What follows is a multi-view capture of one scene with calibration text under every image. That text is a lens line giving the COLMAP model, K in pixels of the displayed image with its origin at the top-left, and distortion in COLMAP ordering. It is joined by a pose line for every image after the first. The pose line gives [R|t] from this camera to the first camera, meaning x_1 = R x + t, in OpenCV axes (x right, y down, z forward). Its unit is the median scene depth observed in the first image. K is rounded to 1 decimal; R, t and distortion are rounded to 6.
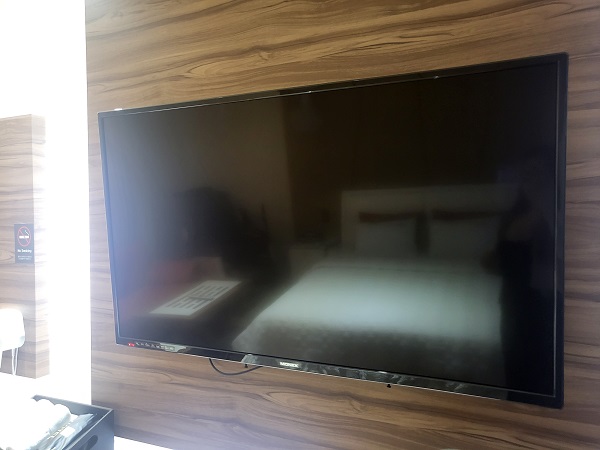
lens RADIAL K [[467.2, 0, 299.9], [0, 467.2, 223.1], [0, 0, 1]] dist [0.010003, 0.008091]
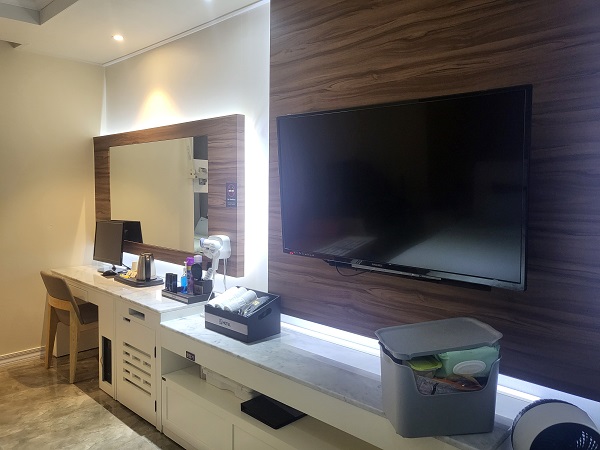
lens RADIAL K [[467.2, 0, 299.9], [0, 467.2, 223.1], [0, 0, 1]] dist [0.010003, 0.008091]
pose [[0.943787, 0.047308, -0.327152, 0.198785], [-0.027521, 0.997515, 0.064851, 0.034525], [0.329408, -0.052201, 0.942744, -0.528917]]
